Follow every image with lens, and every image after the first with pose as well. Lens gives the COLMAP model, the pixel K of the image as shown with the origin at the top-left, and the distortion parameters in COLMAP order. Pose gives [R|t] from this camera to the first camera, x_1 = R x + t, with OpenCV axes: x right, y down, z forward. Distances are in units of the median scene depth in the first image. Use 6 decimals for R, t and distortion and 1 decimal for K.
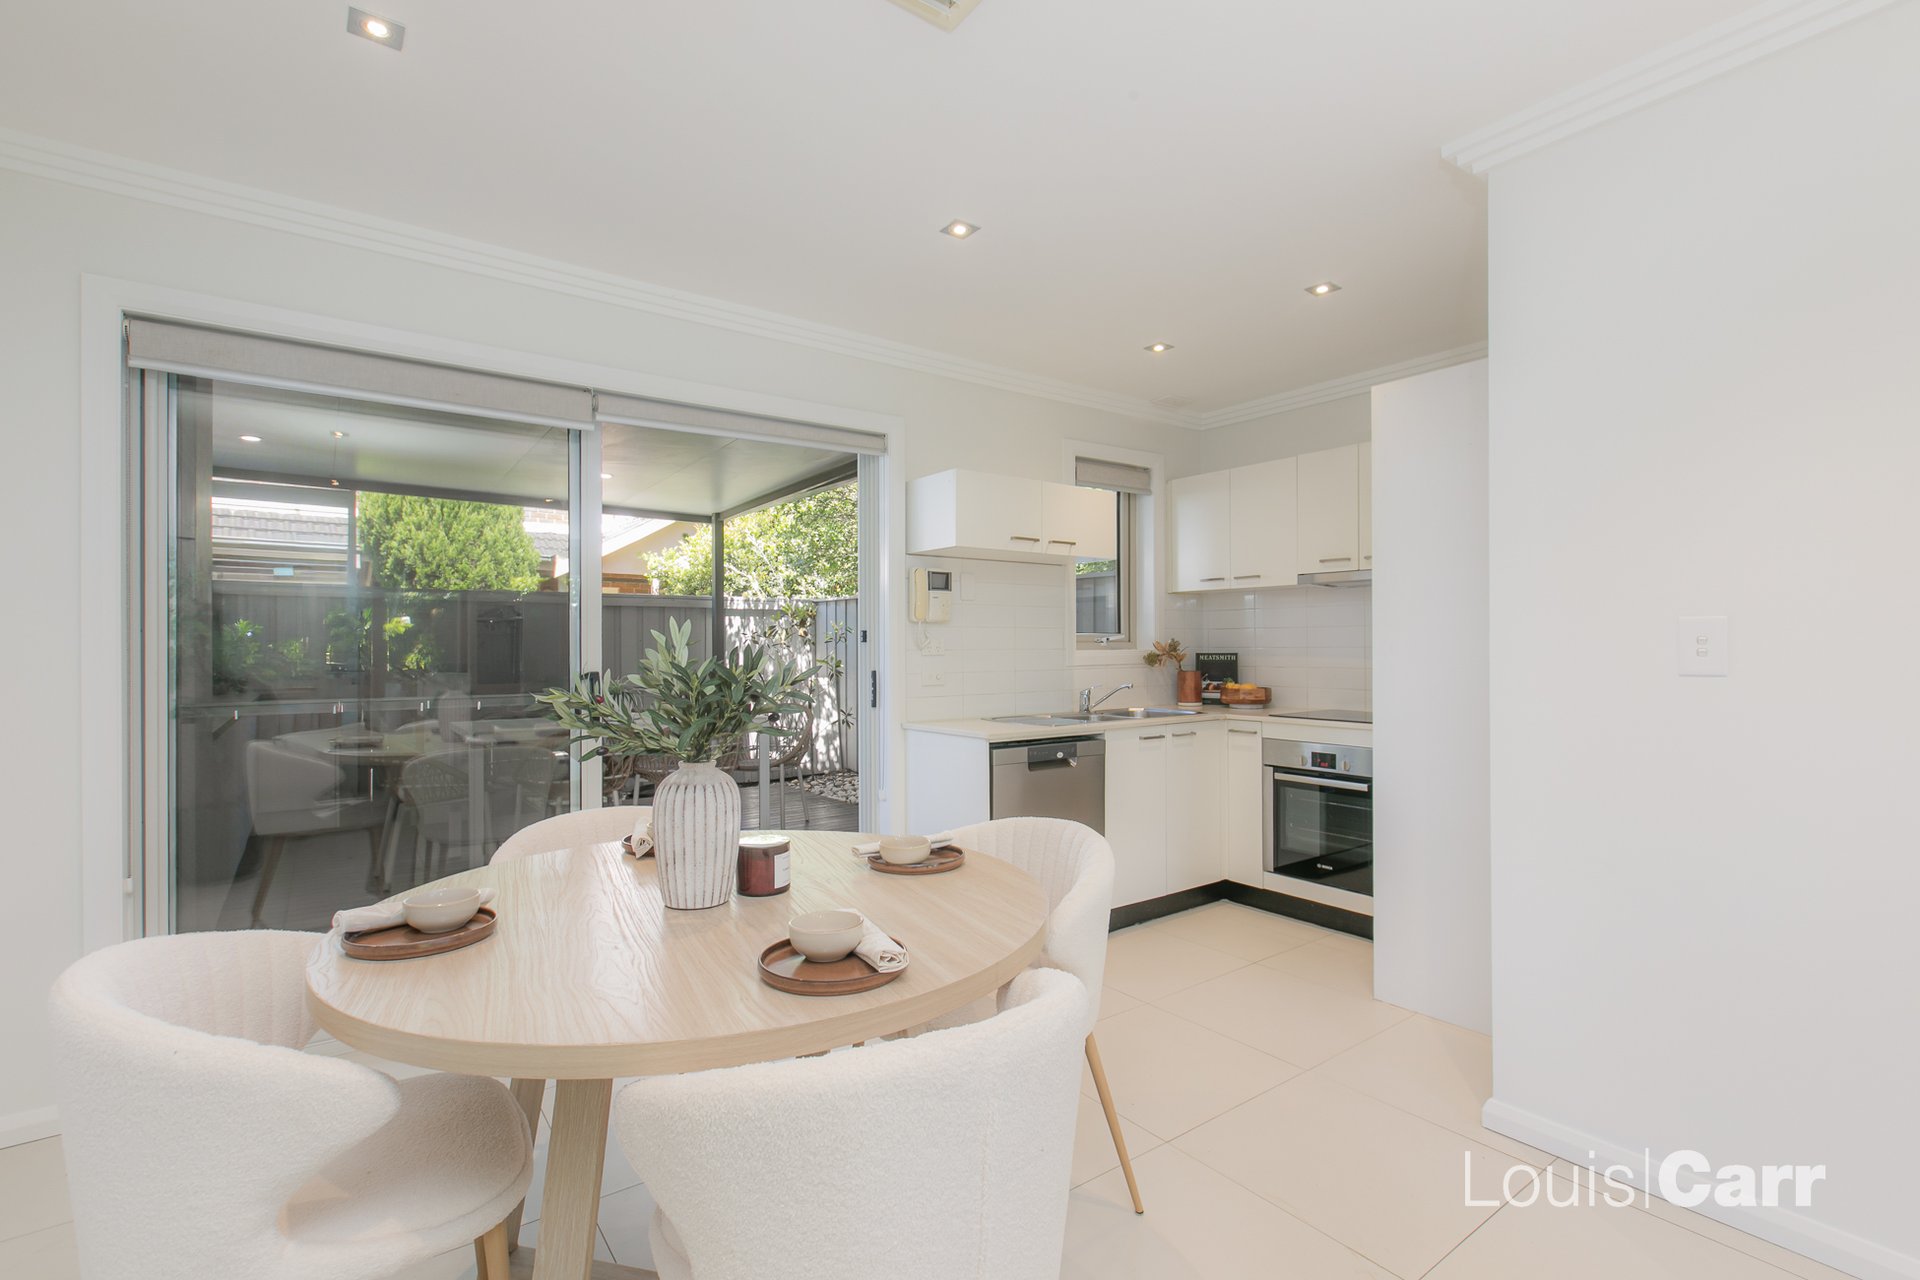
lens RADIAL K [[879.5, 0, 957.4], [0, 879.5, 643.2], [0, 0, 1]] dist [-0.001263, -0.000186]
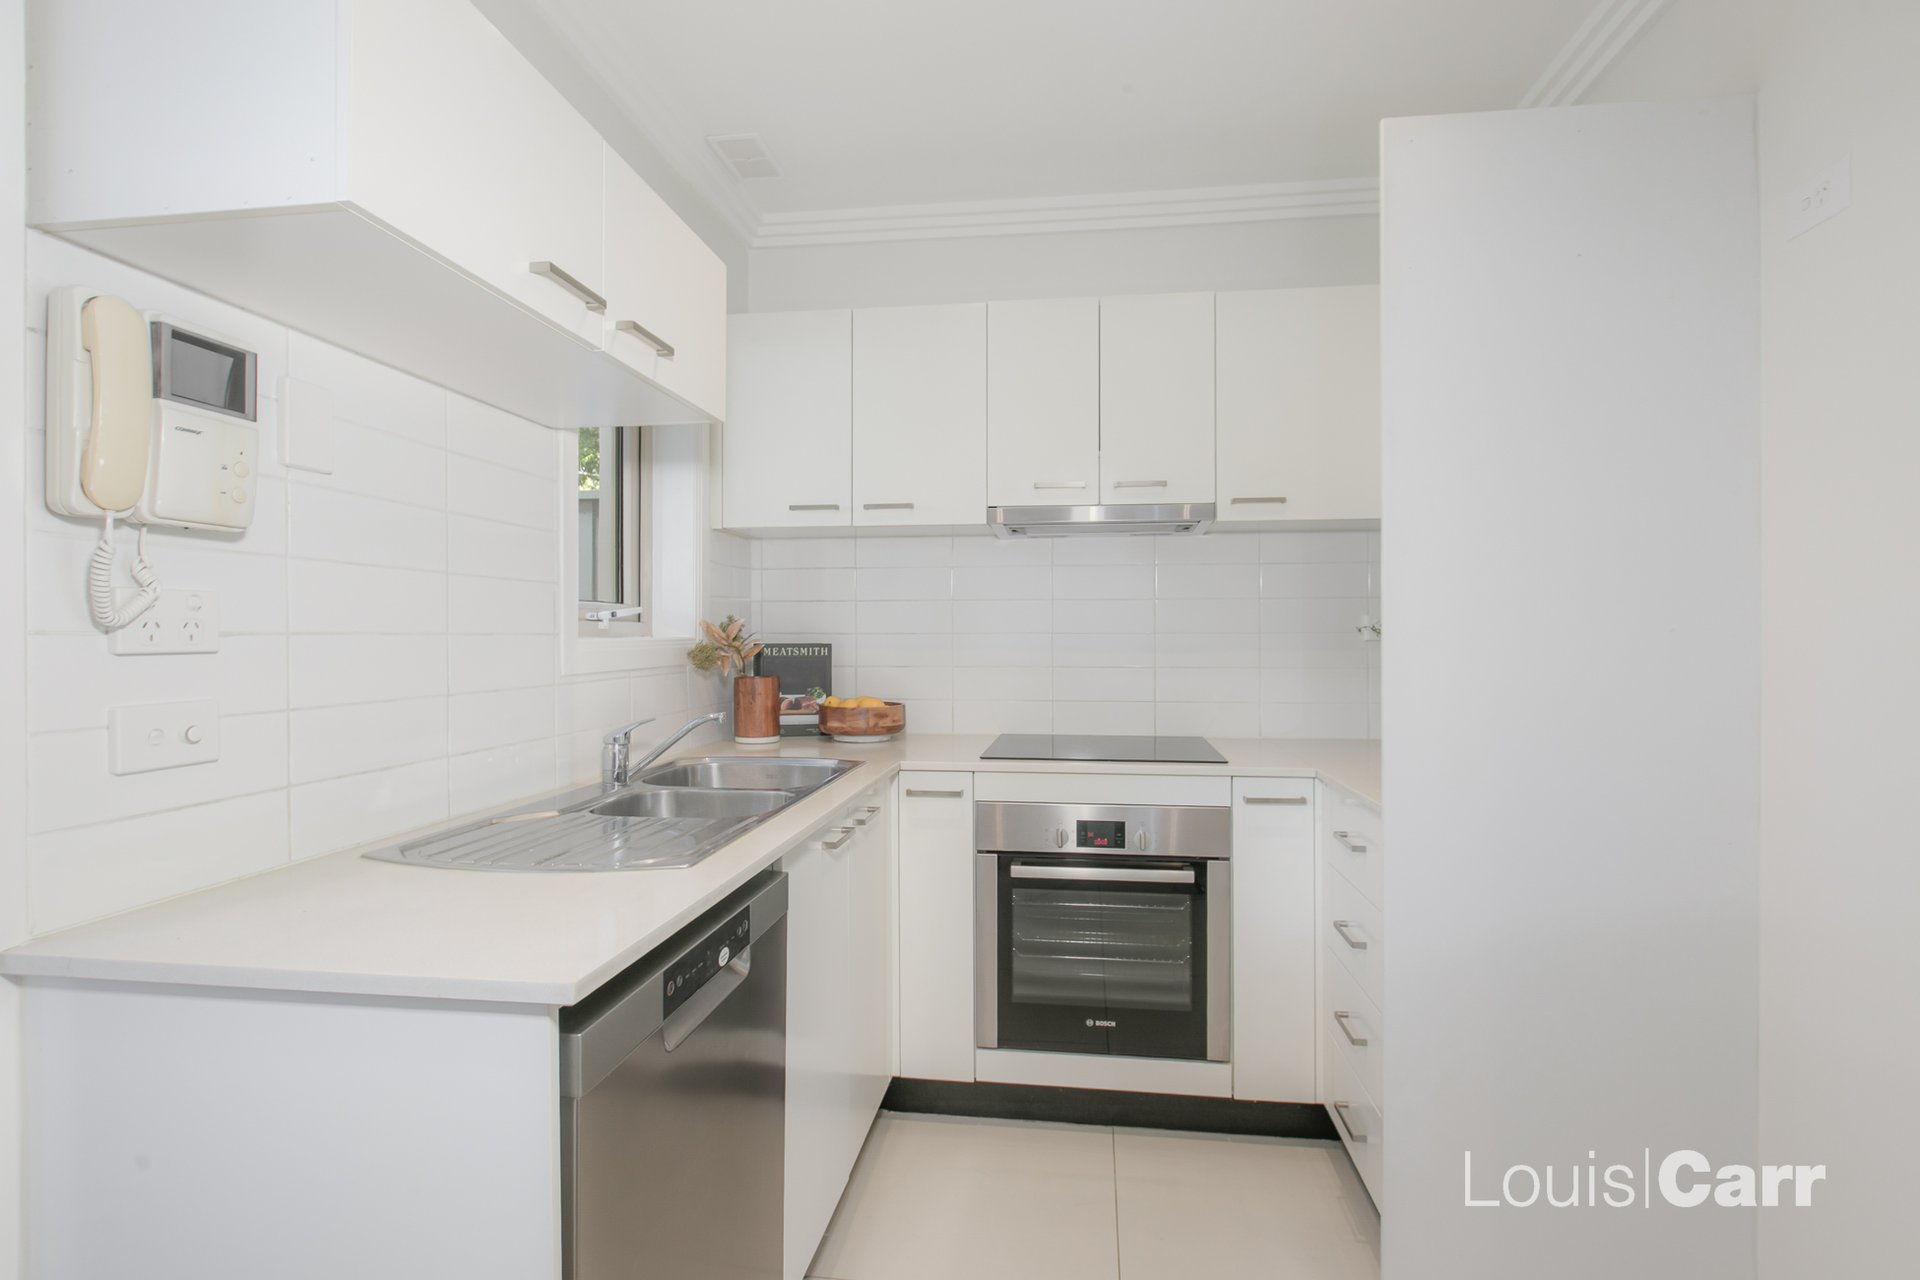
lens RADIAL K [[902.5, 0, 963.4], [0, 902.5, 643.2], [0, 0, 1]] dist [-0.018828, -0.000213]
pose [[0.682783, -0.001308, 0.730620, -0.060158], [-0.004690, 0.999970, 0.006173, 0.008396], [-0.730606, -0.007641, 0.682756, 0.649111]]
